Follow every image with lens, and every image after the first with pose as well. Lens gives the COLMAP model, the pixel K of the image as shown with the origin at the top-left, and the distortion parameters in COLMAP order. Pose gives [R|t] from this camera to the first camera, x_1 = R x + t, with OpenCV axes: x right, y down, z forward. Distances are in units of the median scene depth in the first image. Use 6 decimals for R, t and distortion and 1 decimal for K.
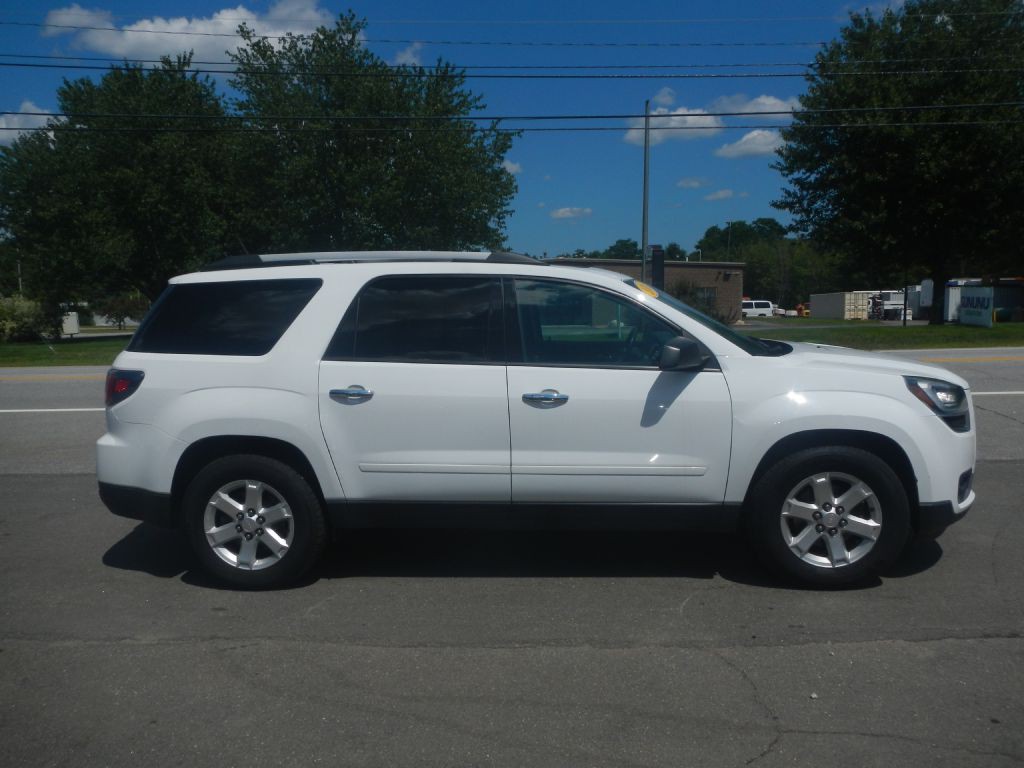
lens RADIAL K [[845.3, 0, 522.6], [0, 845.3, 377.6], [0, 0, 1]] dist [0.005775, -0.012014]
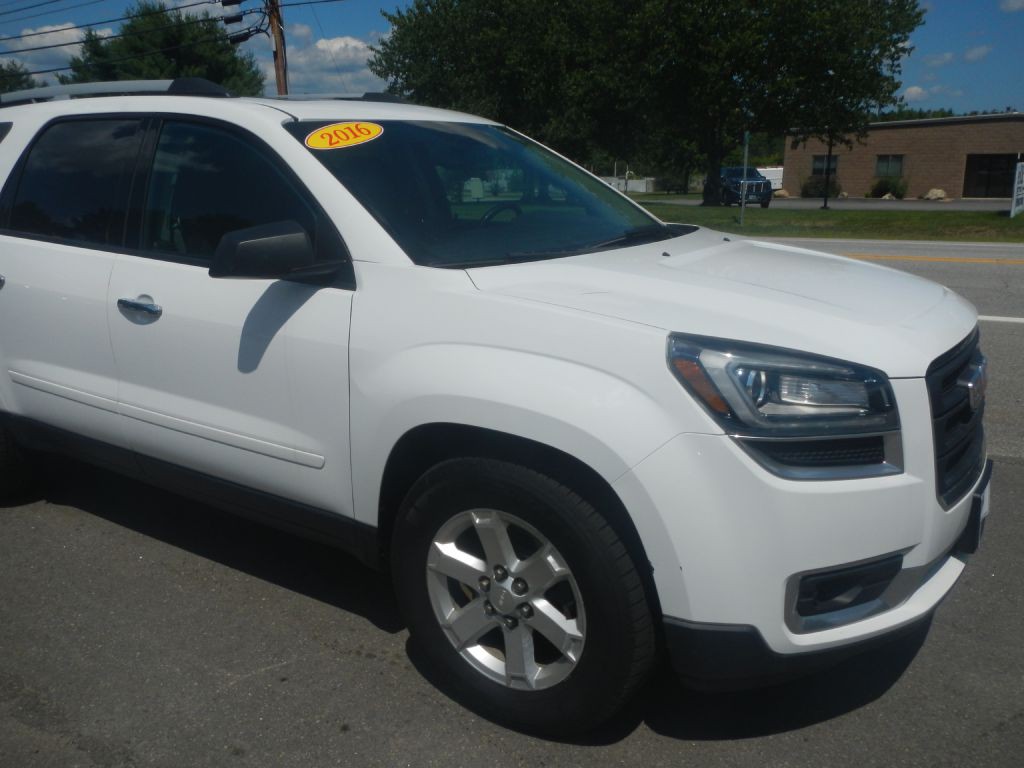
lens RADIAL K [[845.3, 0, 516.5], [0, 845.3, 389.5], [0, 0, 1]] dist [0.005775, -0.012014]
pose [[0.868989, 0.136107, -0.475746, 0.555291], [-0.055913, 0.982279, 0.178892, -0.043933], [0.491663, -0.128855, 0.861199, 0.542801]]
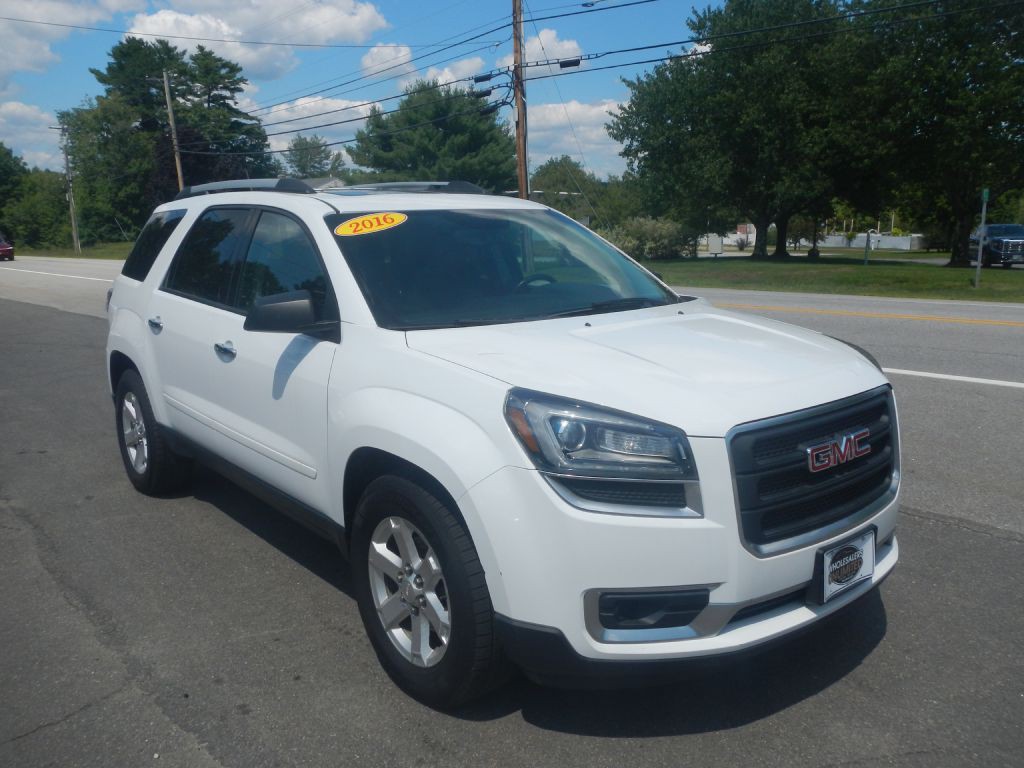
lens RADIAL K [[845.3, 0, 513.5], [0, 845.3, 392.3], [0, 0, 1]] dist [0.005775, -0.012014]
pose [[0.686068, 0.151532, -0.711581, 0.796672], [-0.073762, 0.987517, 0.139175, -0.071686], [0.723788, -0.042996, 0.688681, 0.578634]]
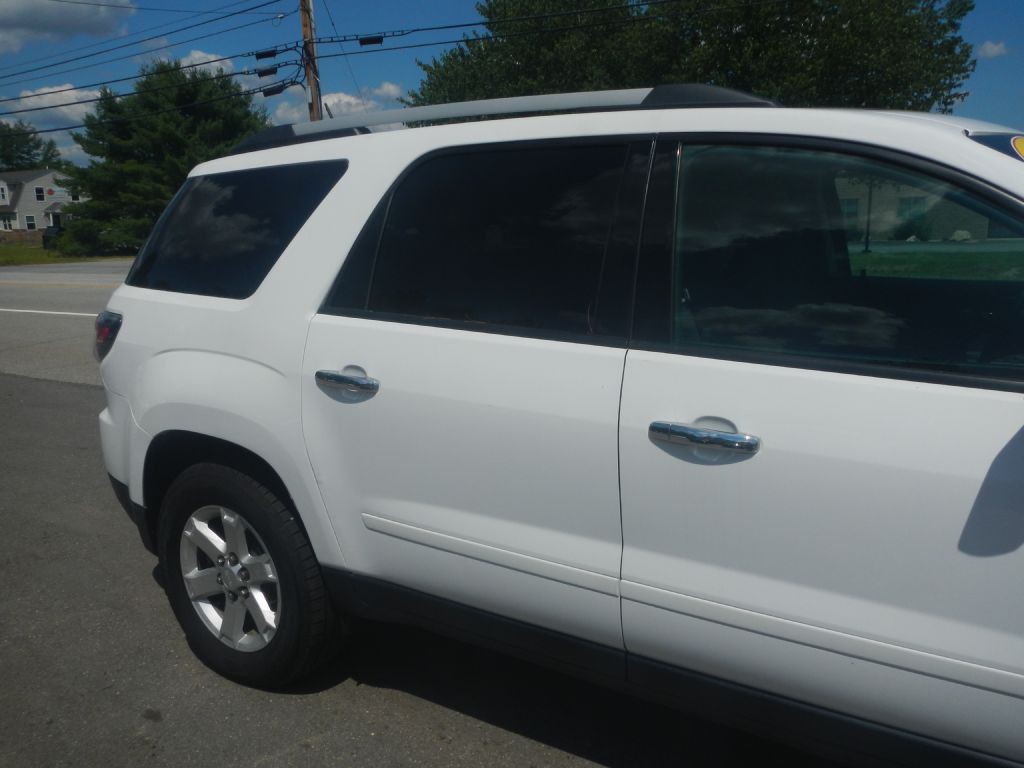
lens RADIAL K [[845.3, 0, 511.5], [0, 845.3, 391.1], [0, 0, 1]] dist [0.005775, -0.012014]
pose [[0.872823, 0.094539, -0.478792, 0.130011], [-0.038277, 0.991297, 0.125957, -0.042839], [0.486533, -0.091612, 0.868846, 0.571174]]
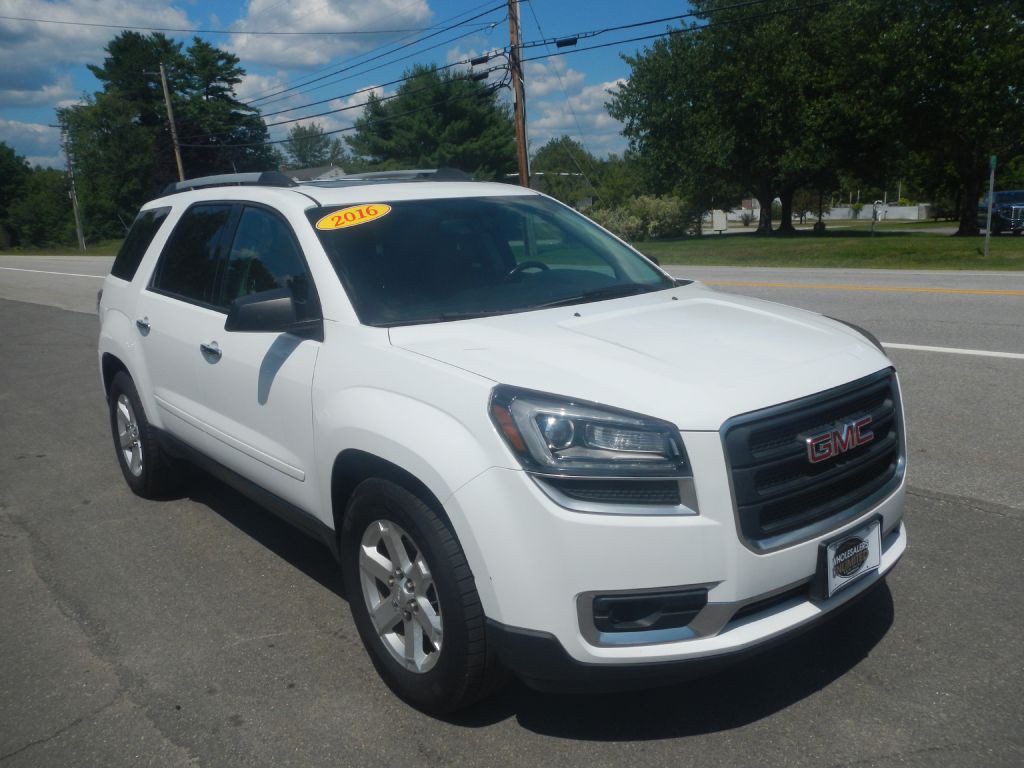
lens RADIAL K [[845.3, 0, 512.0], [0, 845.3, 393.4], [0, 0, 1]] dist [0.005775, -0.012014]
pose [[0.681521, 0.144936, -0.717302, 0.790822], [-0.040905, 0.986203, 0.160405, -0.077717], [0.730655, -0.079978, 0.678047, 0.604065]]
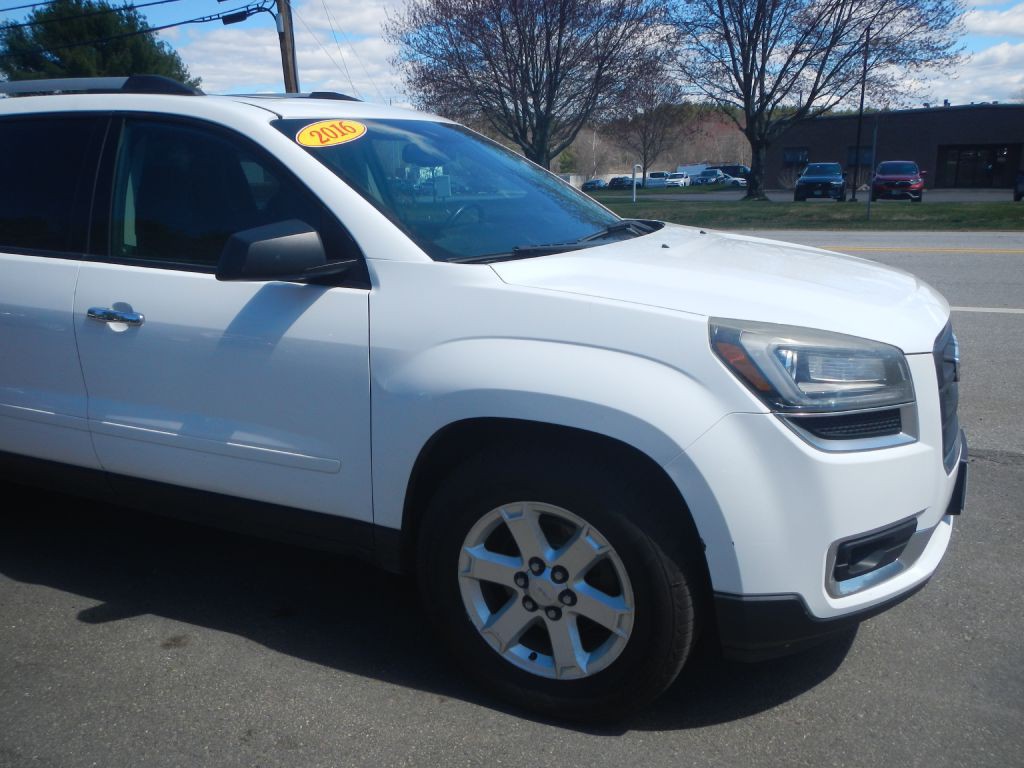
lens RADIAL K [[845.3, 0, 512.1], [0, 845.3, 388.9], [0, 0, 1]] dist [0.005775, -0.012014]
pose [[0.931178, 0.091179, -0.352978, 0.481120], [-0.033061, 0.985350, 0.167311, -0.034486], [0.363061, -0.144126, 0.920551, 0.502128]]
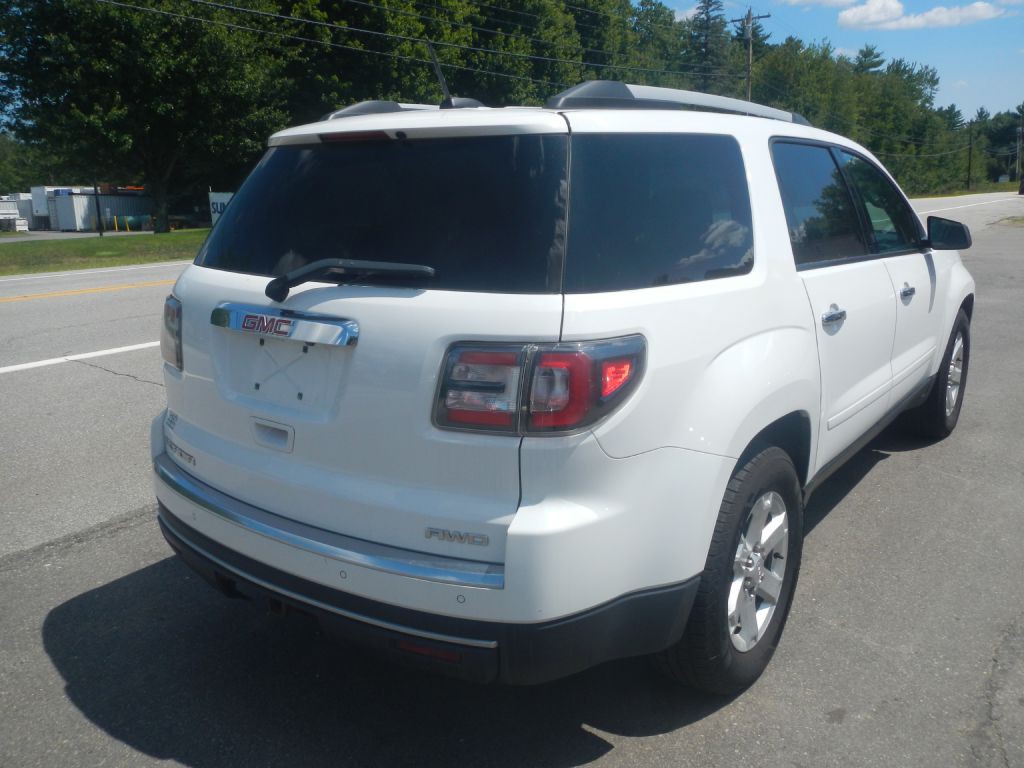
lens RADIAL K [[845.3, 0, 511.8], [0, 845.3, 382.9], [0, 0, 1]] dist [0.005775, -0.012014]
pose [[0.541406, -0.188093, 0.819451, -0.847436], [0.096361, 0.982113, 0.161765, -0.059217], [-0.835221, -0.008617, 0.549847, 0.811607]]
